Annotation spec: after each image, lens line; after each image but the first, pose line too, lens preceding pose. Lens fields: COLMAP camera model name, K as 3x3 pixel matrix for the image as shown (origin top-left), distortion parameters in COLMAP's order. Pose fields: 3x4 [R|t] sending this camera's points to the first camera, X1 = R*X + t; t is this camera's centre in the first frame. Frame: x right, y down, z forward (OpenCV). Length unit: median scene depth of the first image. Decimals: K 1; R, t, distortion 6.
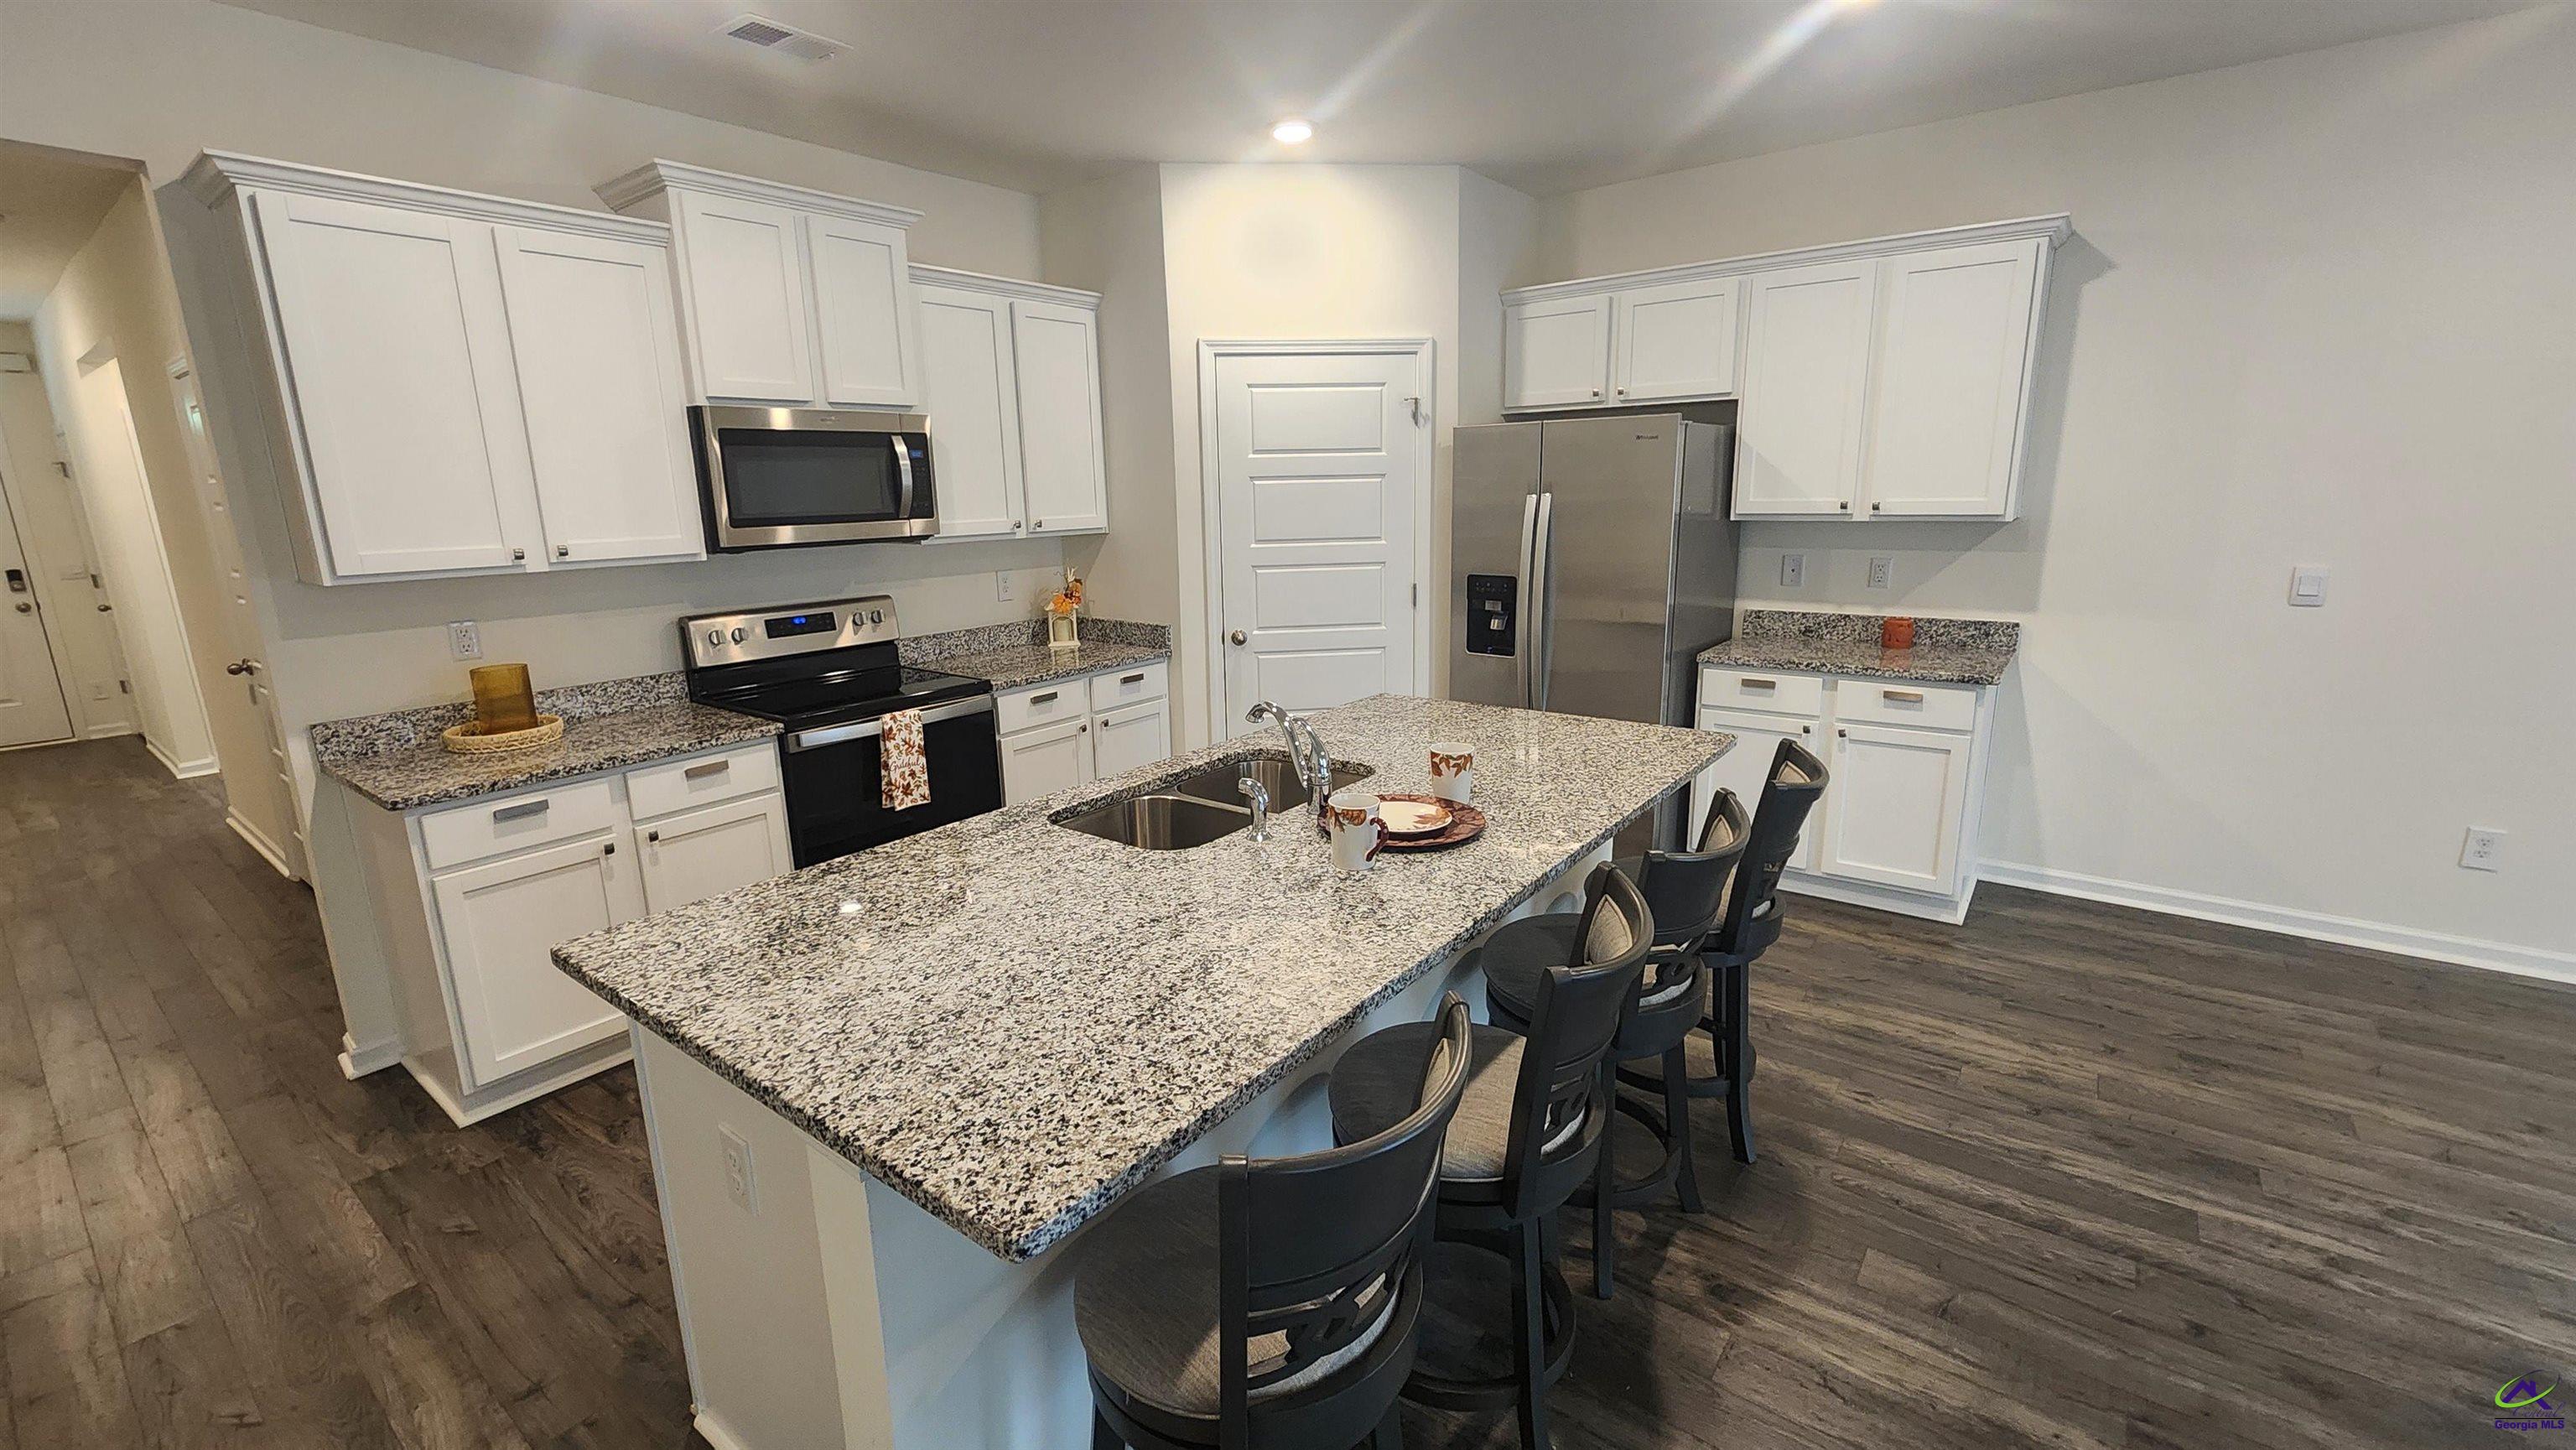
lens RADIAL K [[1063.7, 0, 1275.2], [0, 1063.7, 730.4], [0, 0, 1]] dist [0.000227, 0.000973]
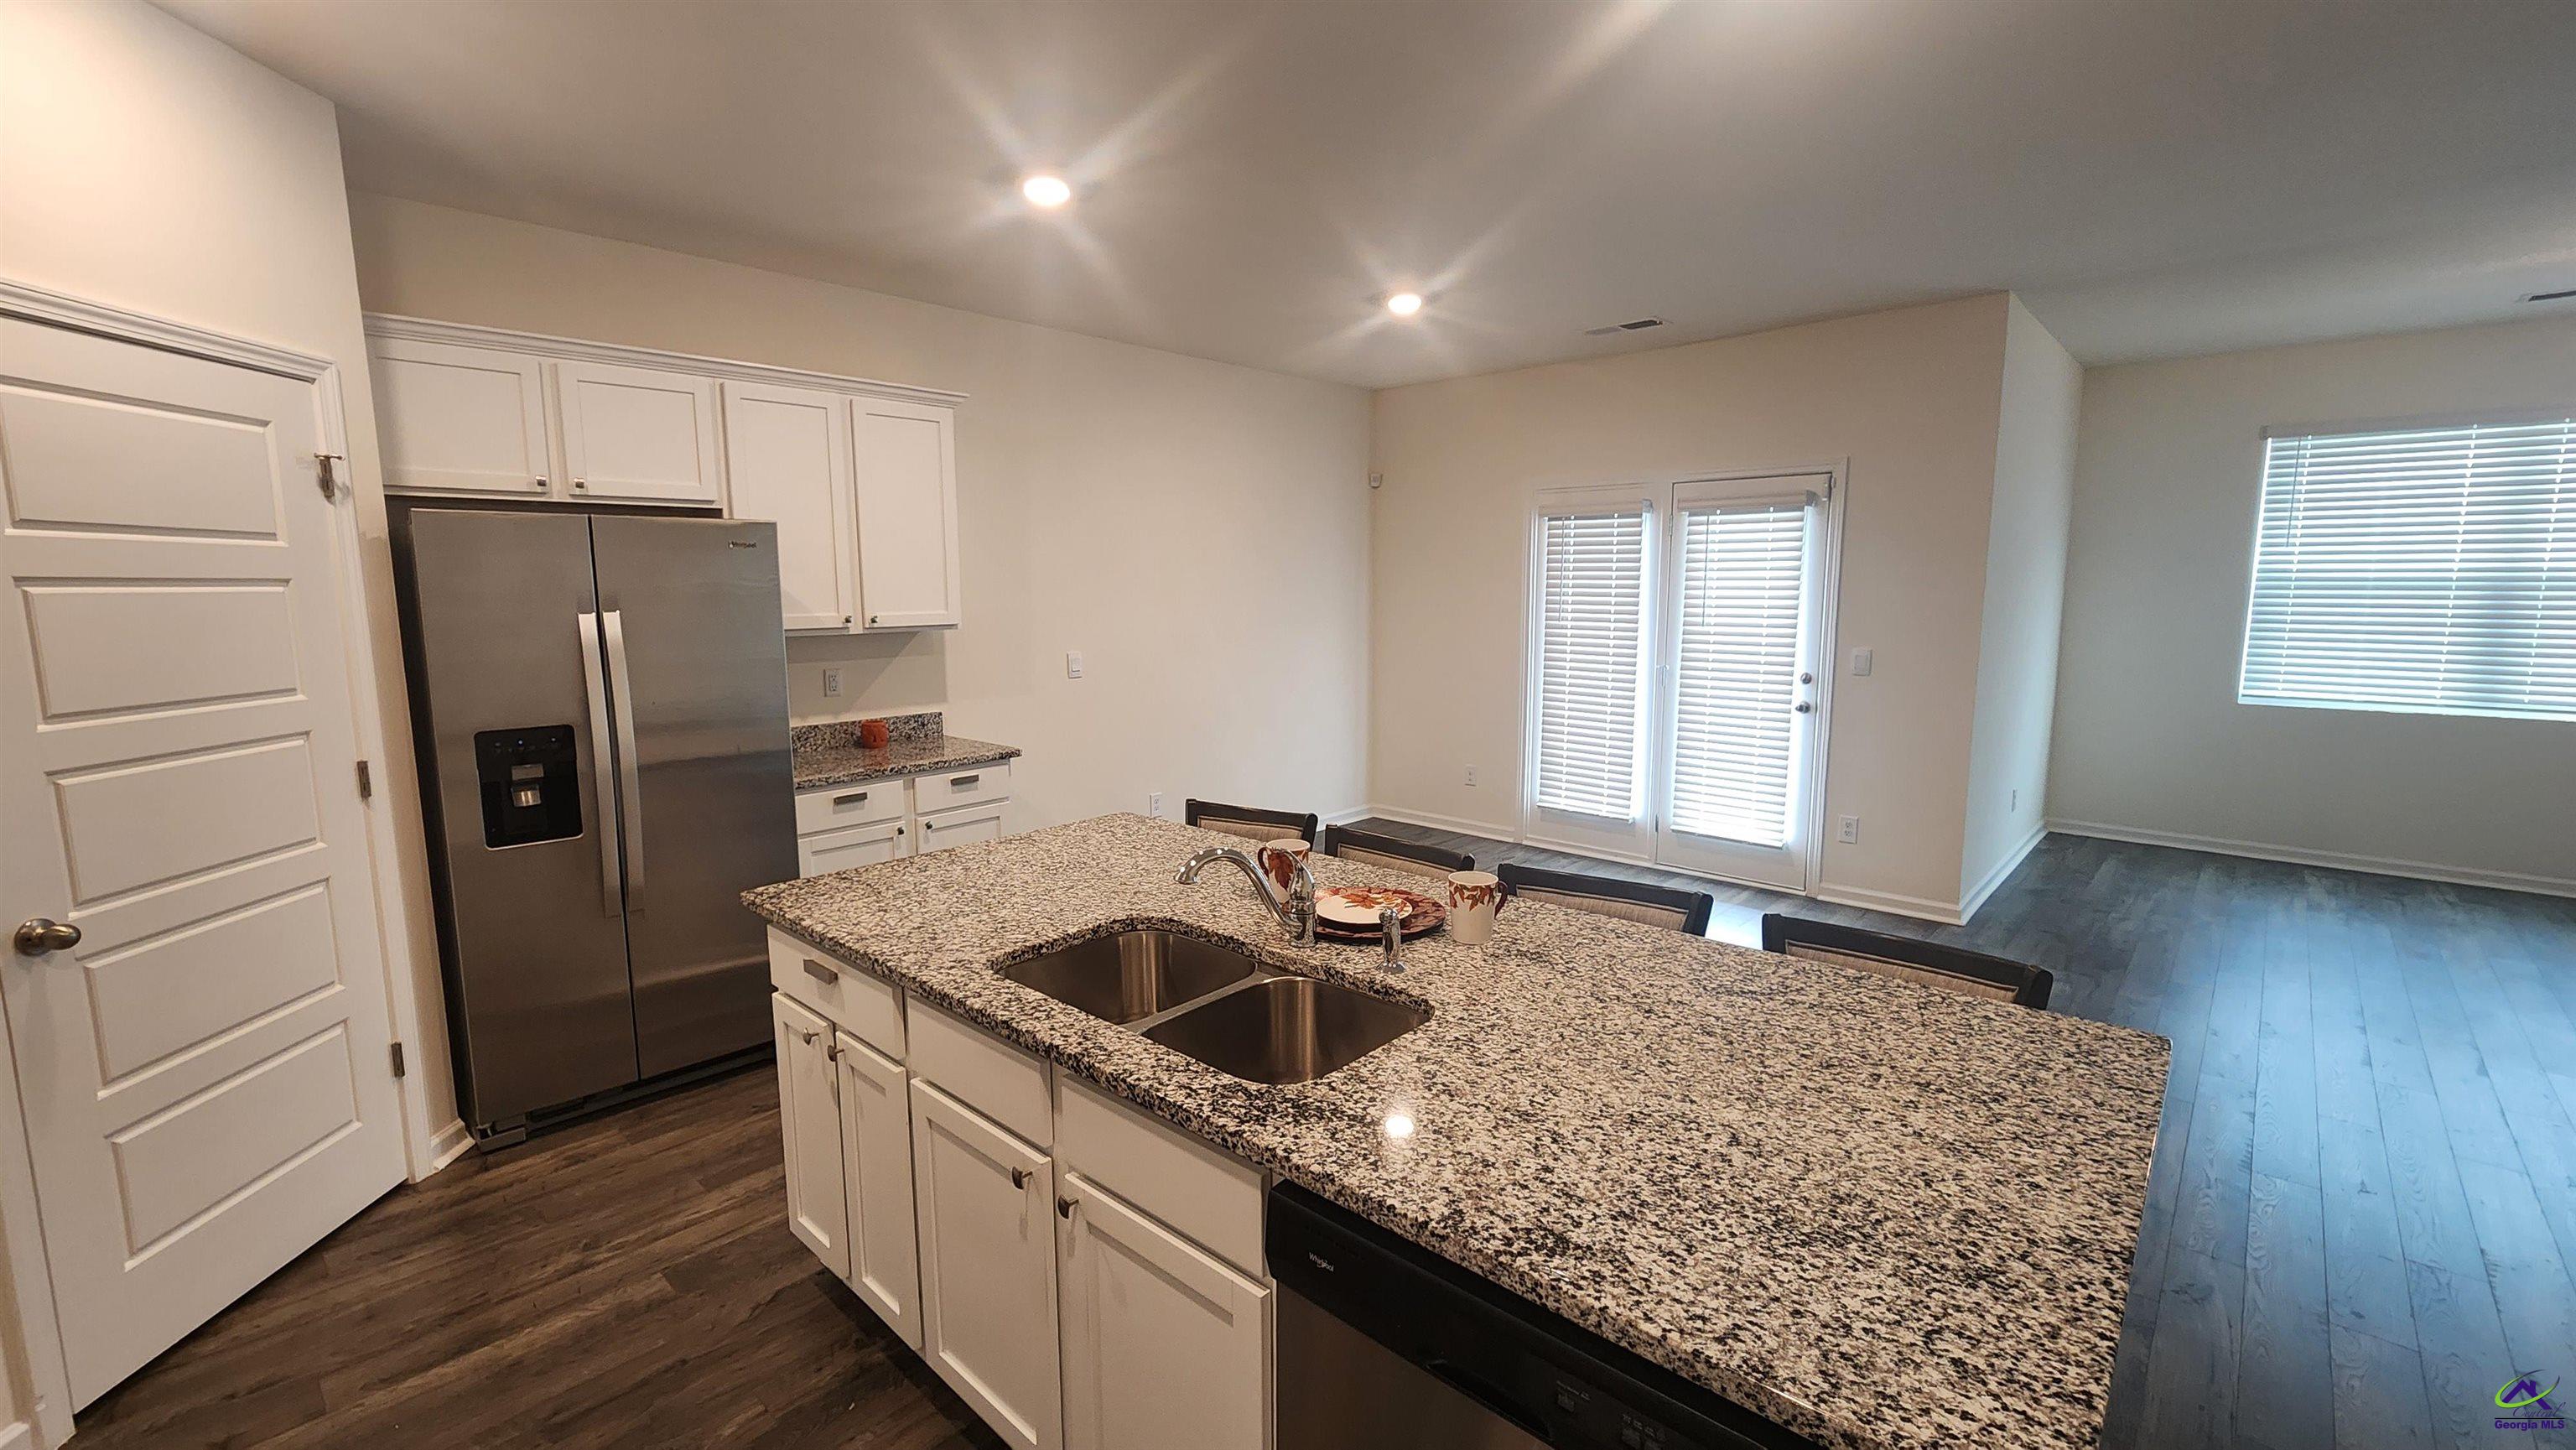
lens RADIAL K [[1063.7, 0, 1265.8], [0, 1063.7, 723.9], [0, 0, 1]] dist [0.000227, 0.000973]
pose [[0.092926, -0.109922, 0.989587, -0.530130], [0.230526, 0.969257, 0.086016, -0.120157], [-0.968619, 0.220132, 0.115409, 0.565912]]
